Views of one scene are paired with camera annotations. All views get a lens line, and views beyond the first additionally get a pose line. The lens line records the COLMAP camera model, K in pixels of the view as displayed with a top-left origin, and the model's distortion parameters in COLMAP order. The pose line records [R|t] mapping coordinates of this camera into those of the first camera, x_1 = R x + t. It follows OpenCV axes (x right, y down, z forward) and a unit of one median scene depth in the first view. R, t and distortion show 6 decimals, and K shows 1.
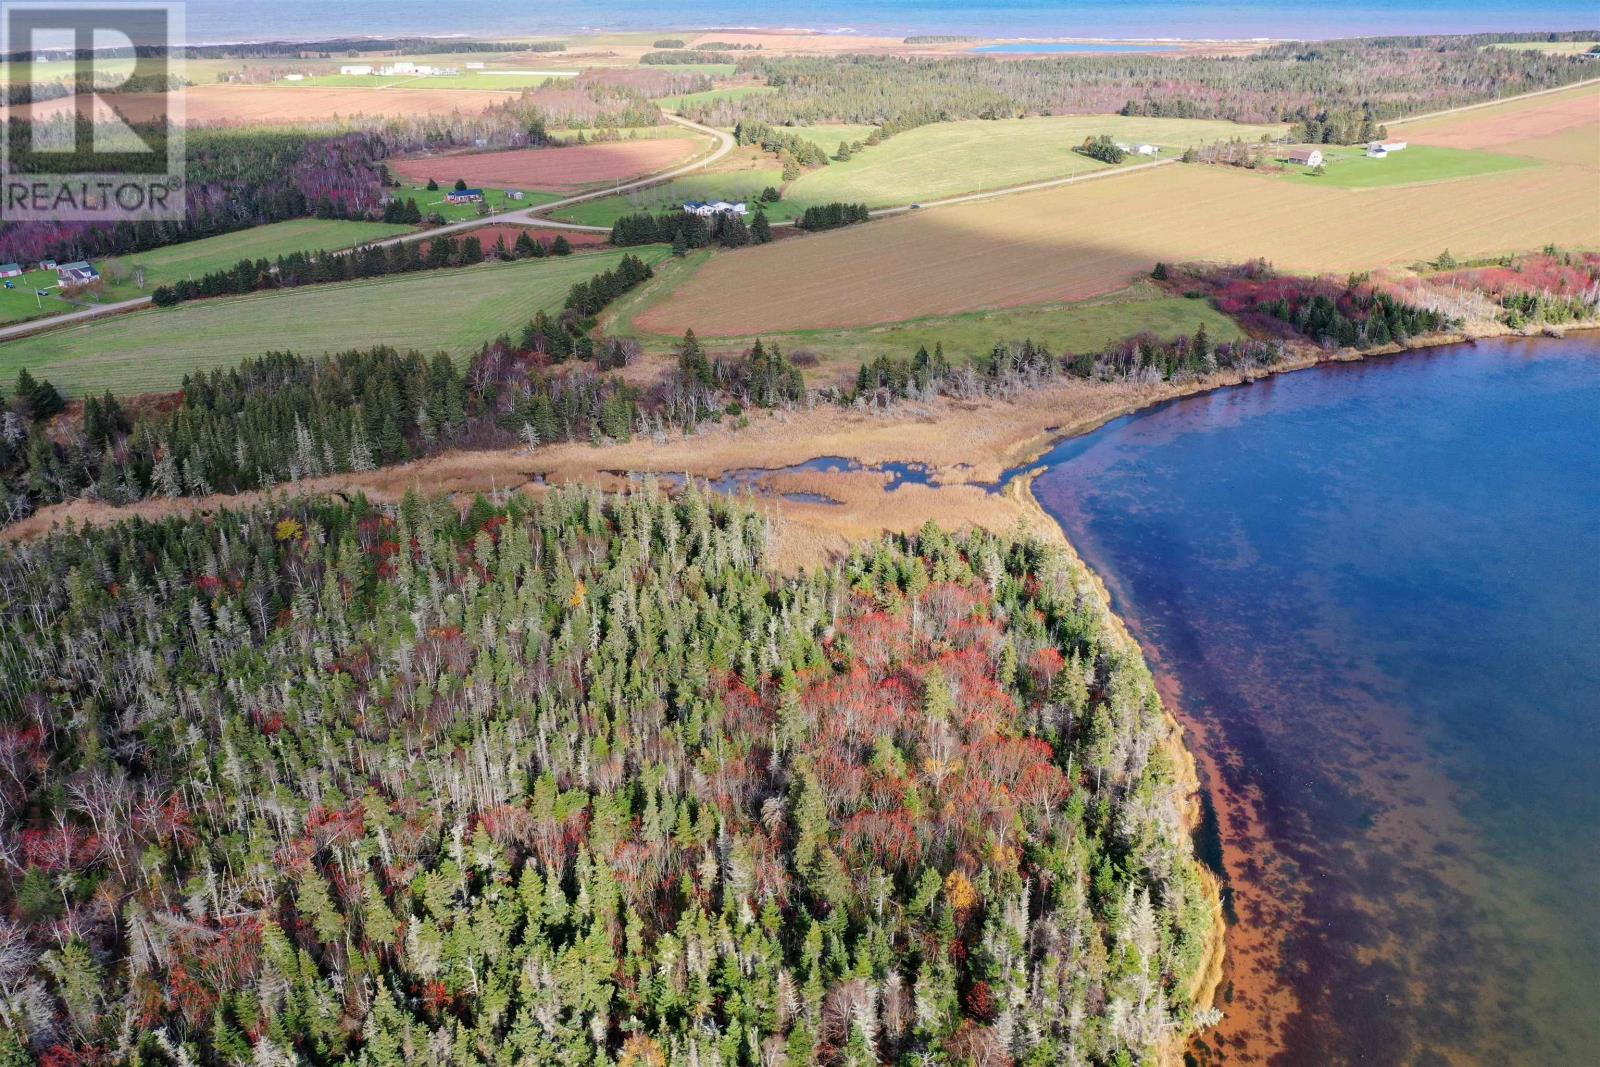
lens RADIAL K [[1269.7, 0, 799.5], [0, 1269.7, 506.6], [0, 0, 1]] dist [0.001186, 0.001114]
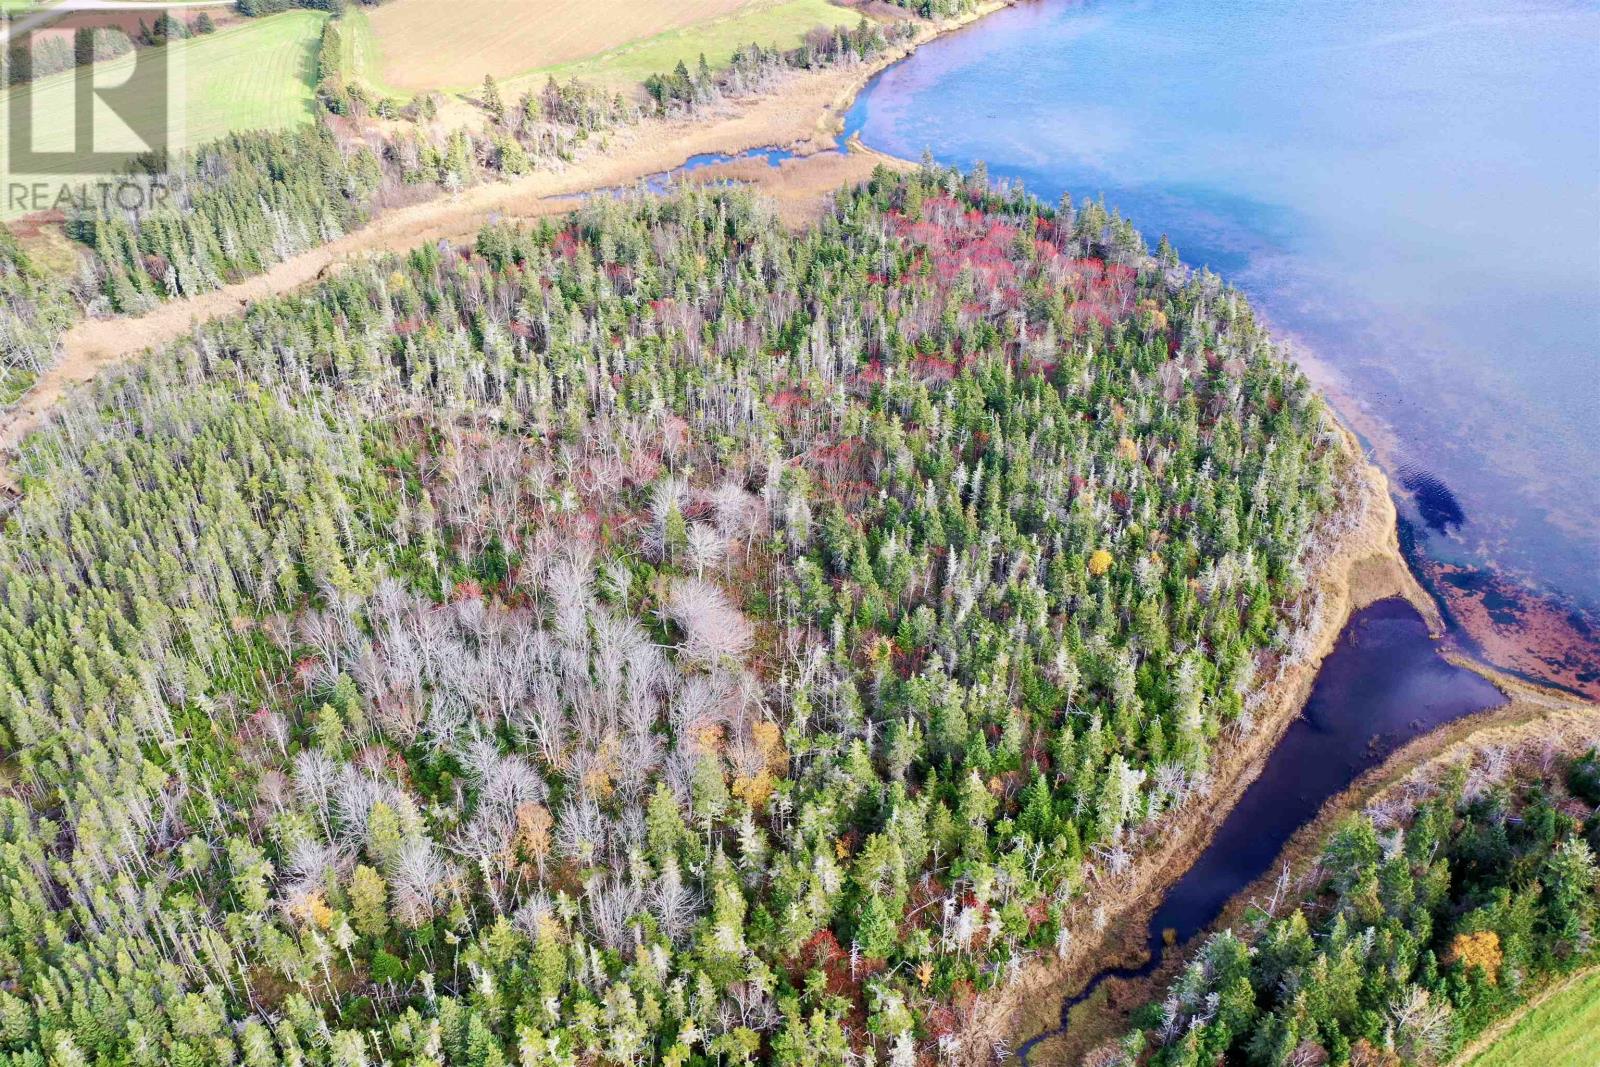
lens RADIAL K [[1269.7, 0, 799.5], [0, 1269.7, 506.6], [0, 0, 1]] dist [0.001186, 0.001114]
pose [[0.836931, -0.299639, 0.457999, -0.373326], [0.211758, 0.948929, 0.233864, 0.011243], [-0.504683, -0.098743, 0.857639, -0.087008]]
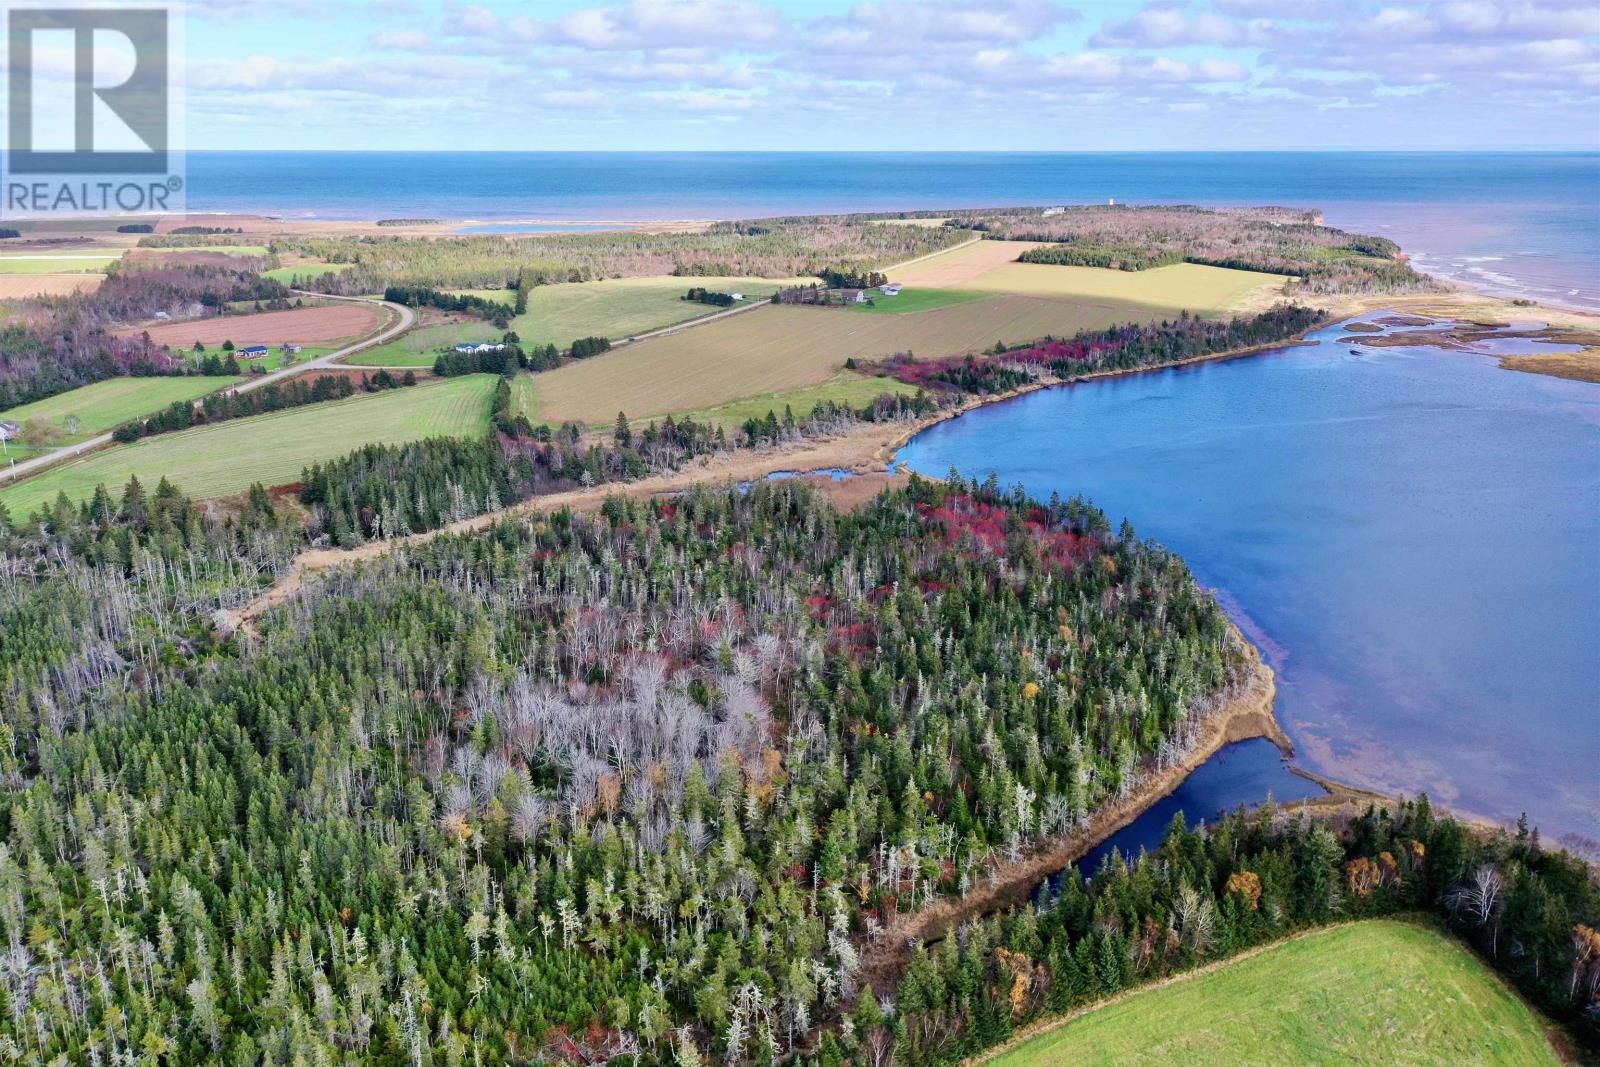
lens RADIAL K [[1269.7, 0, 799.5], [0, 1269.7, 506.6], [0, 0, 1]] dist [0.001186, 0.001114]
pose [[0.882198, -0.112793, 0.457170, -0.448757], [0.172507, 0.980805, -0.090902, 0.099565], [-0.438142, 0.159058, 0.884722, -0.254448]]
